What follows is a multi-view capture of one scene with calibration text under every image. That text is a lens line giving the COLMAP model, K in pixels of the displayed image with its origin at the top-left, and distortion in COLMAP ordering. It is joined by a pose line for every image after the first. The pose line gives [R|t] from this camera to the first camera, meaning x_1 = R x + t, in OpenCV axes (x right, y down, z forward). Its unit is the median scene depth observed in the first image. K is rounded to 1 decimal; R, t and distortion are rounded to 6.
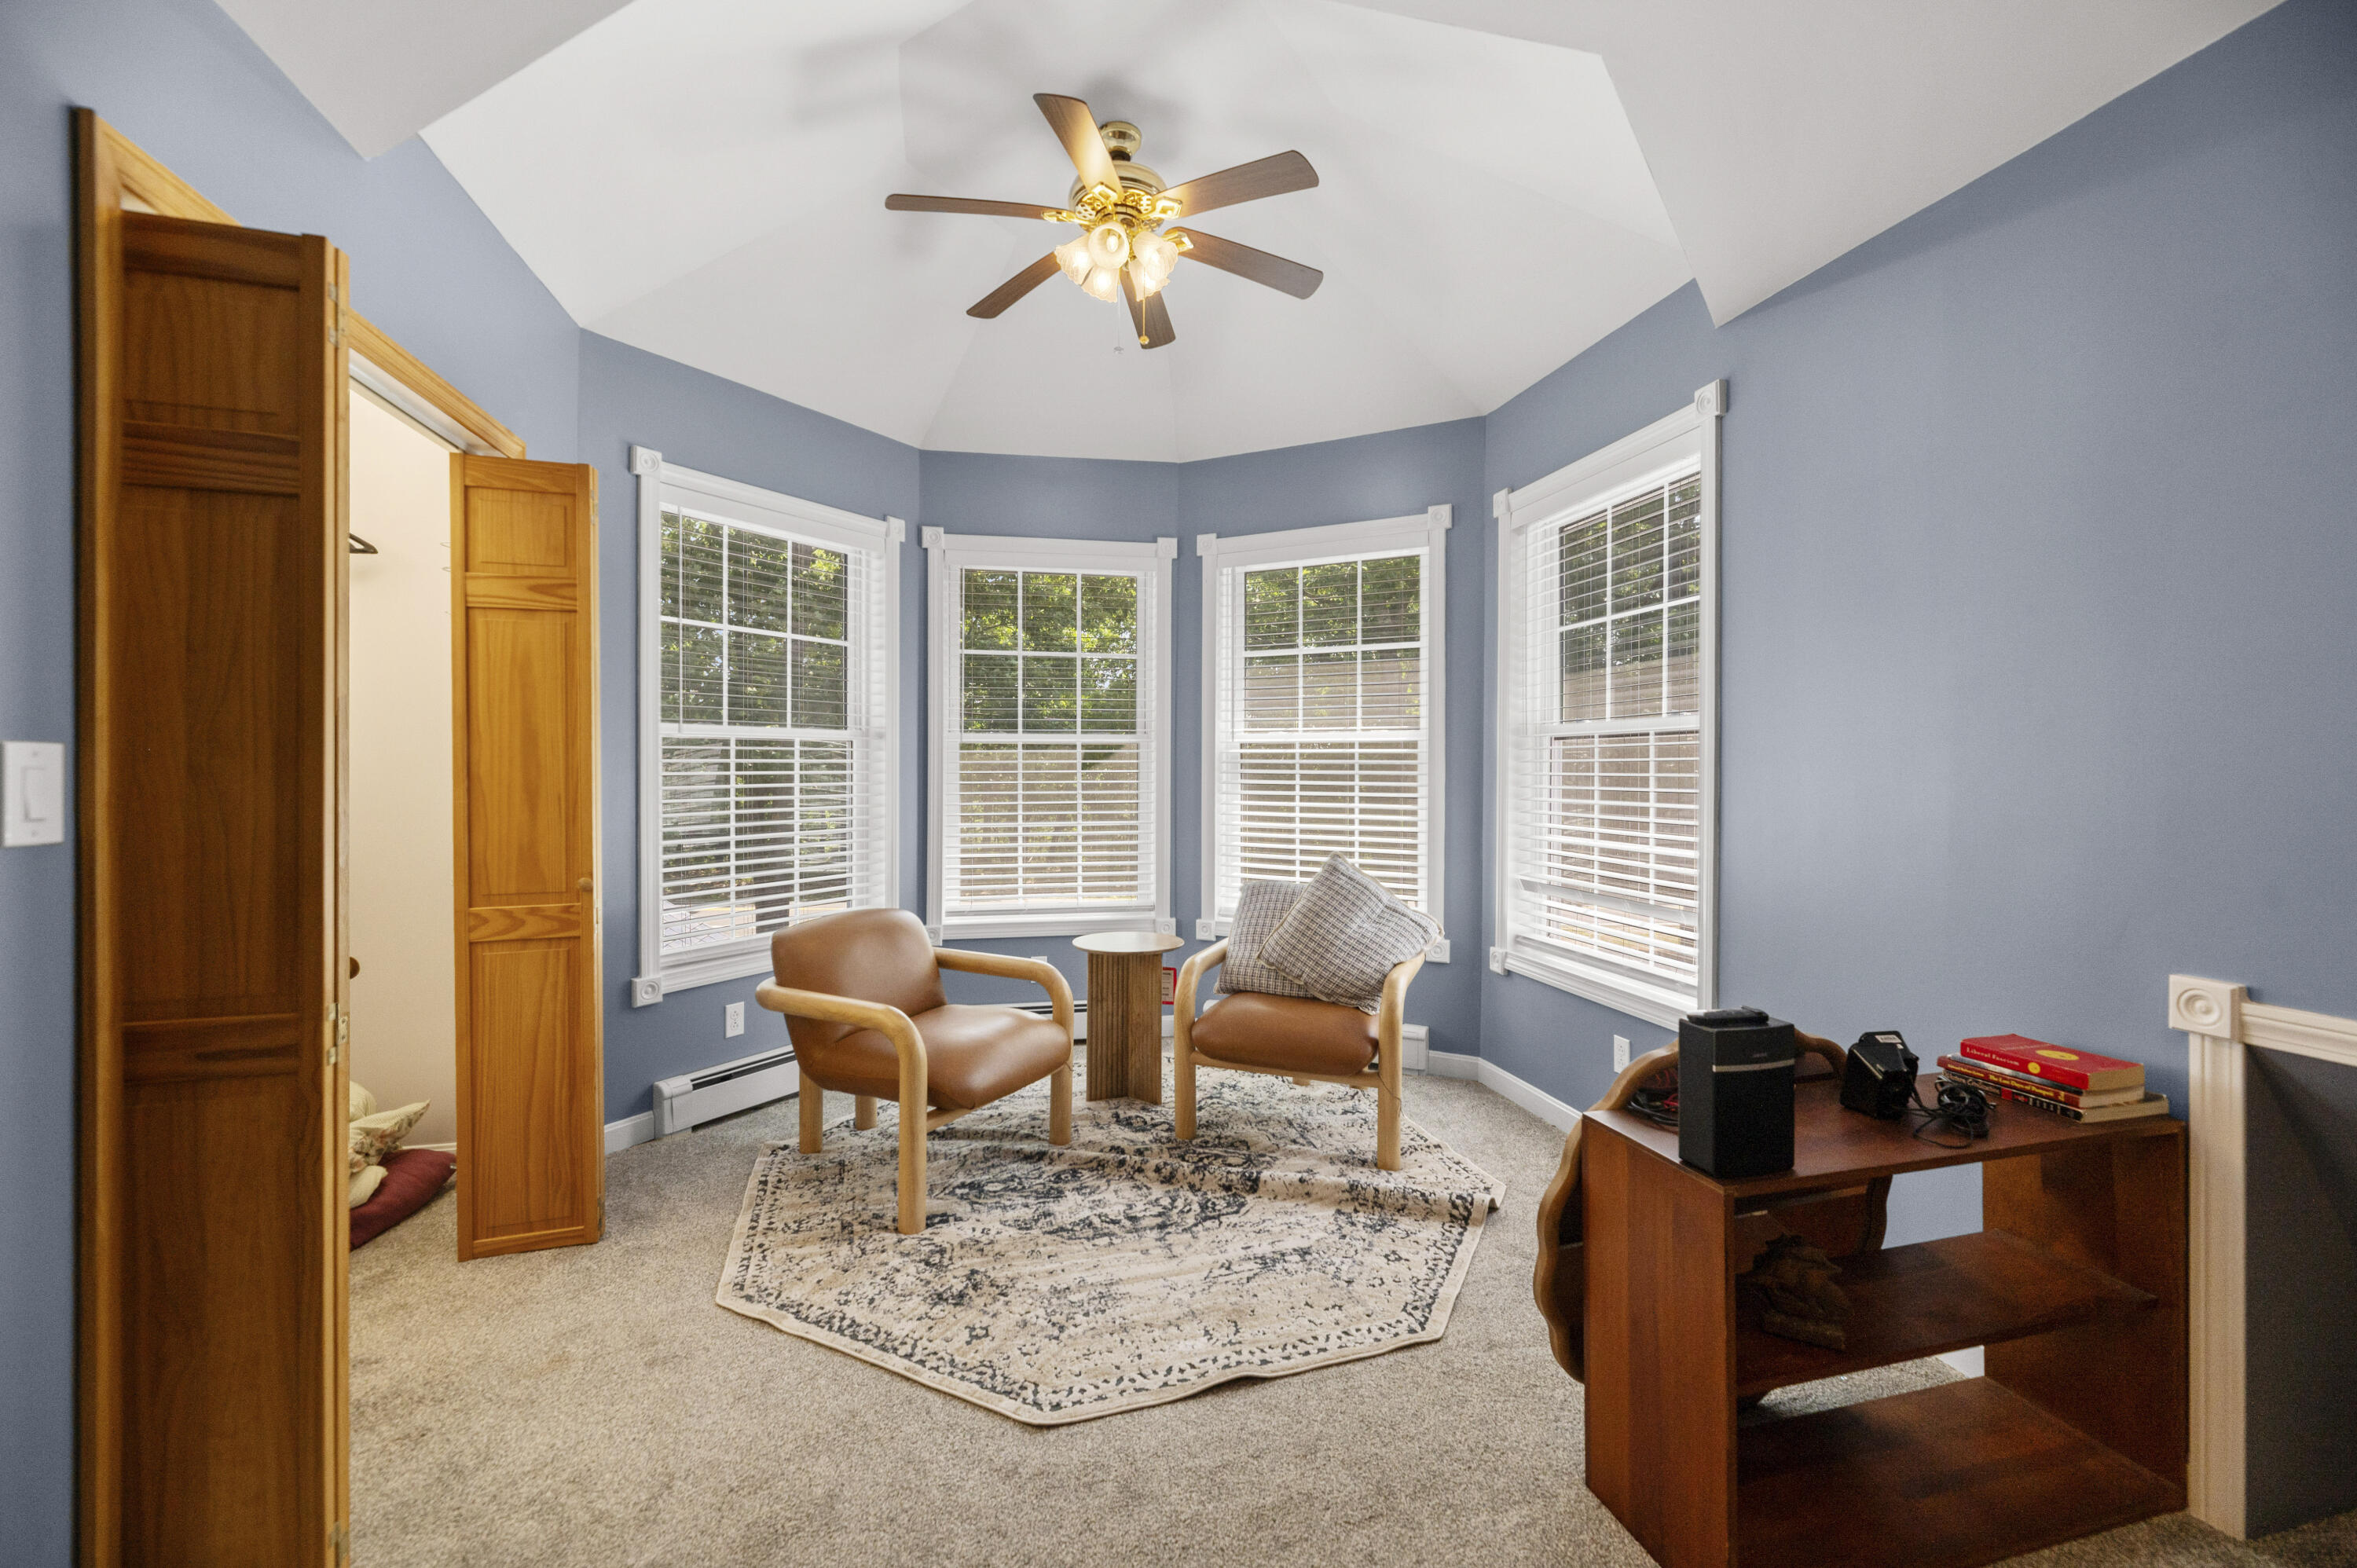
lens RADIAL K [[969.5, 0, 1173.4], [0, 969.5, 773.8], [0, 0, 1]] dist [-0.002968, 0.000965]
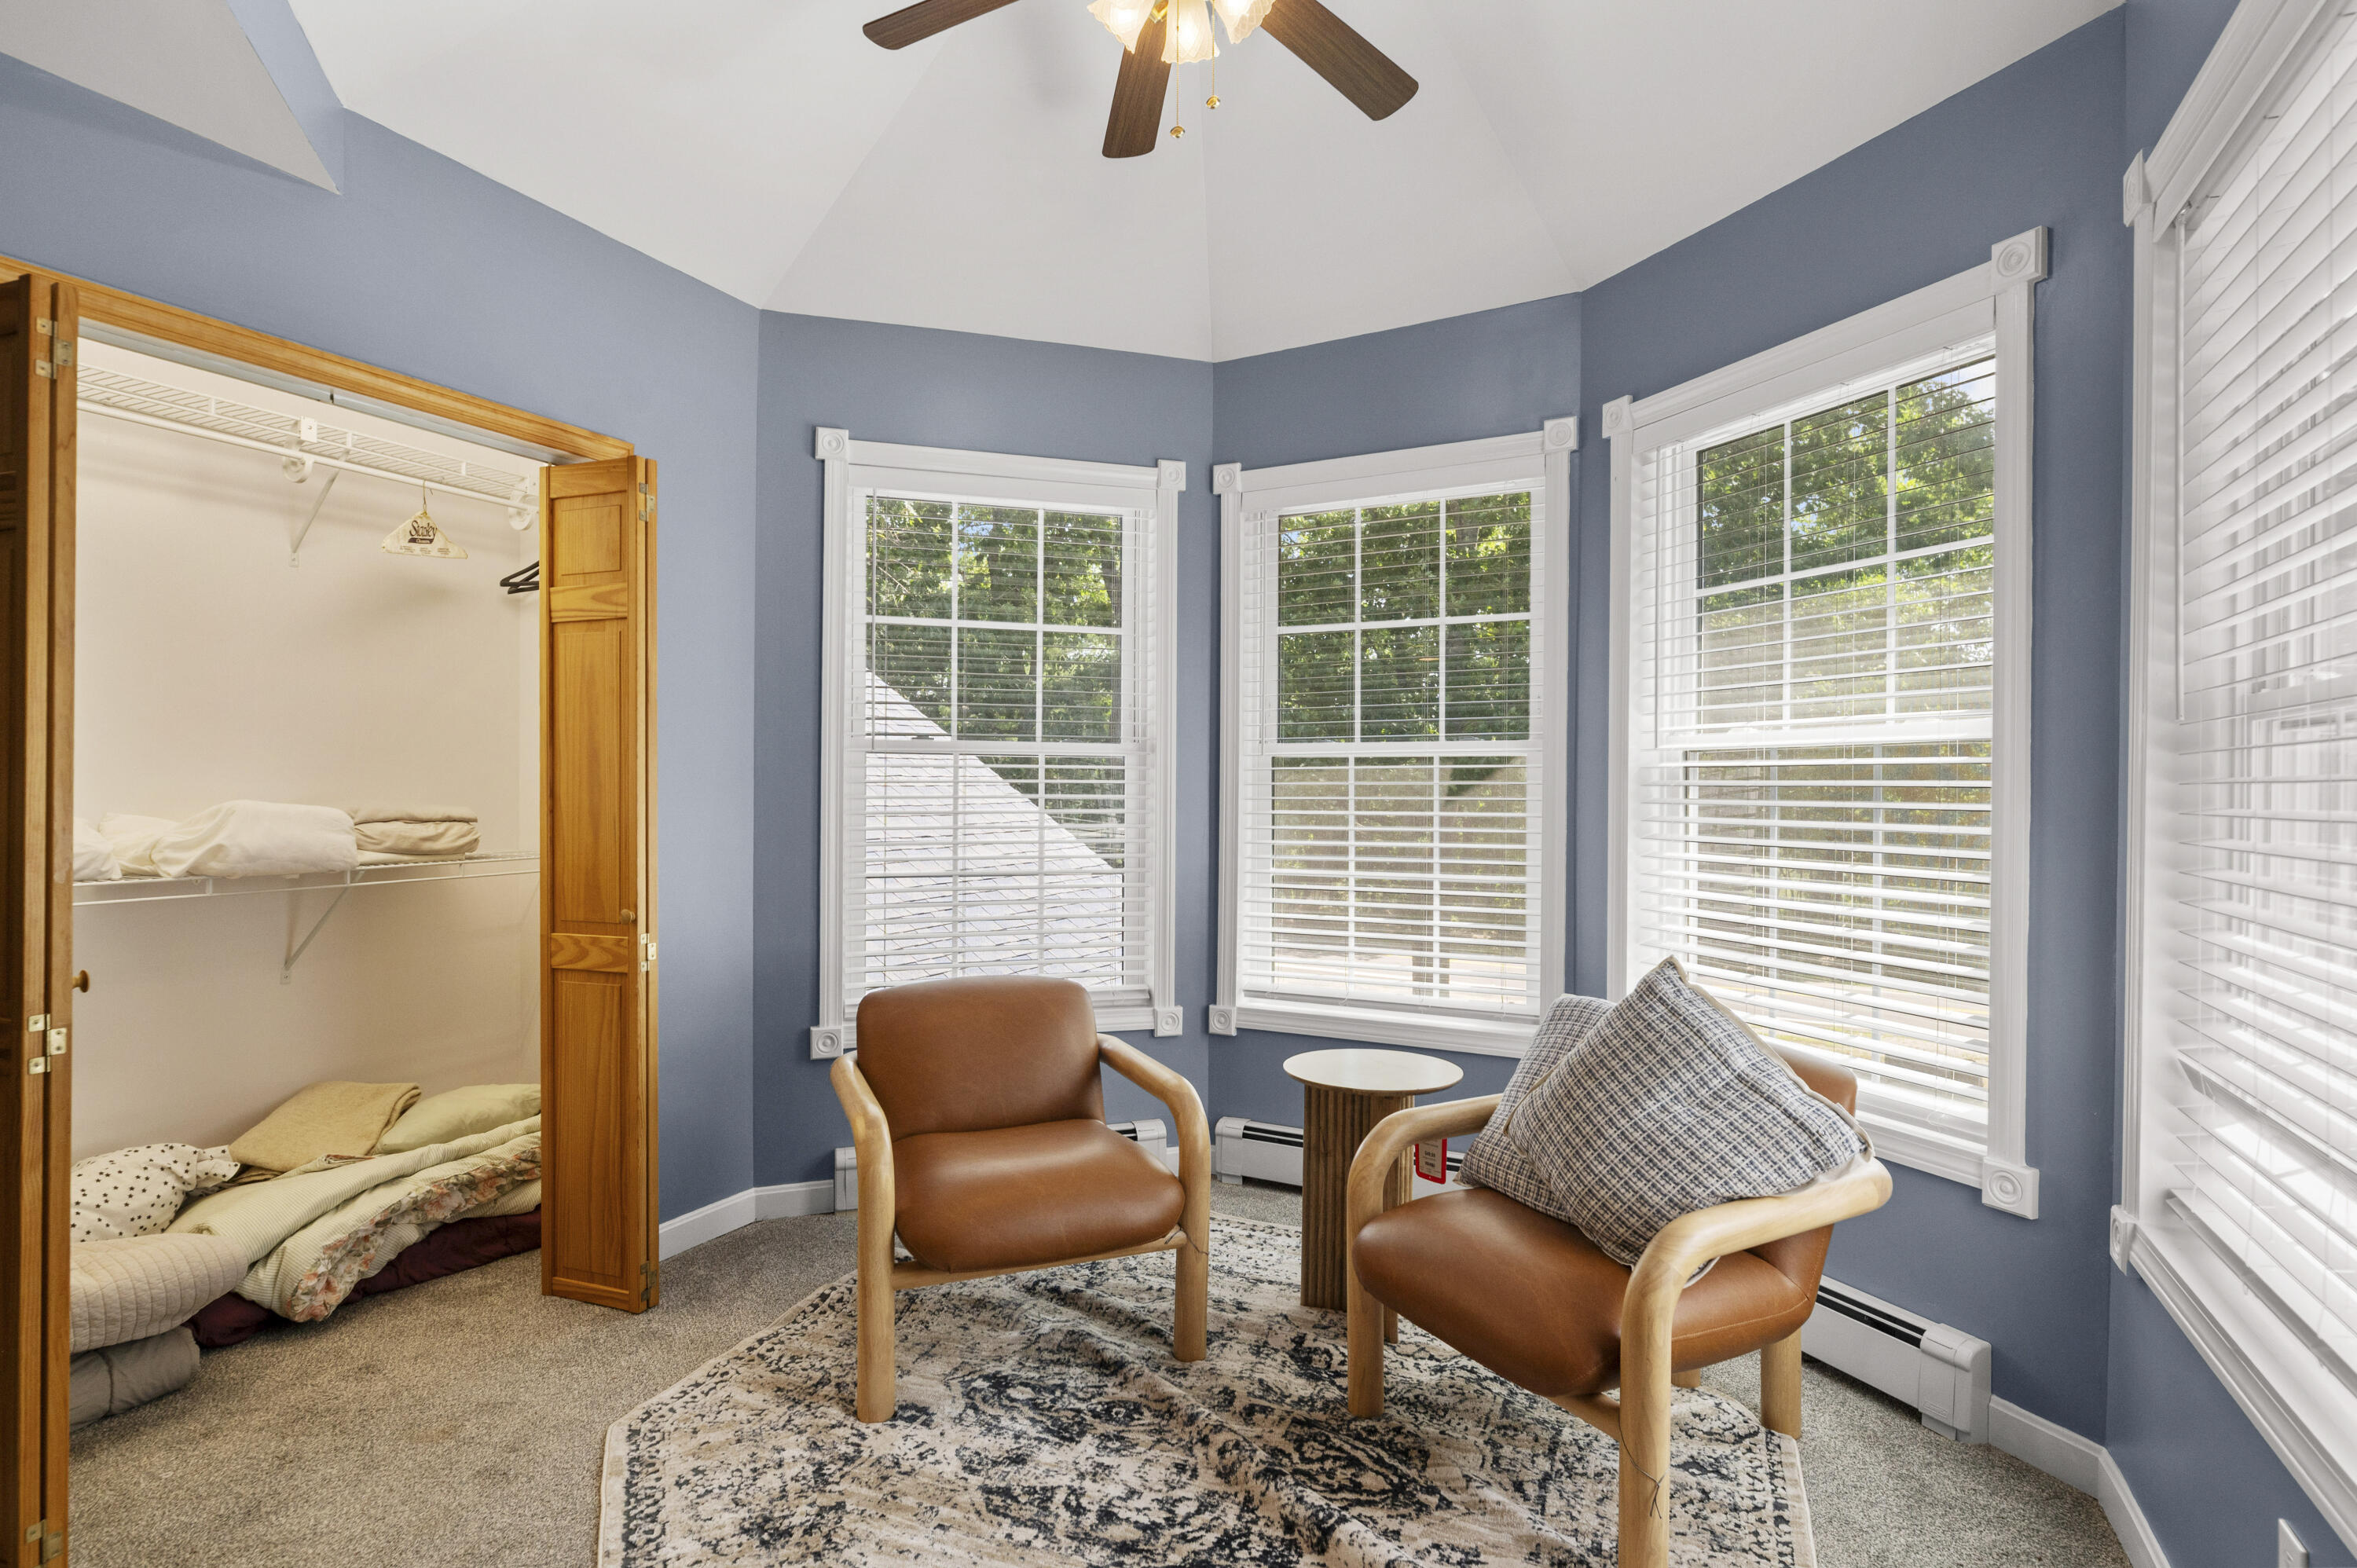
lens RADIAL K [[1207.8, 0, 1175.2], [0, 1207.8, 792.7], [0, 0, 1]] dist [-0.000856, -0.002458]
pose [[0.770481, 0.005117, -0.637442, 0.409677], [-0.009140, 0.999954, -0.003022, -0.003124], [0.637397, 0.008155, 0.770492, 0.361663]]
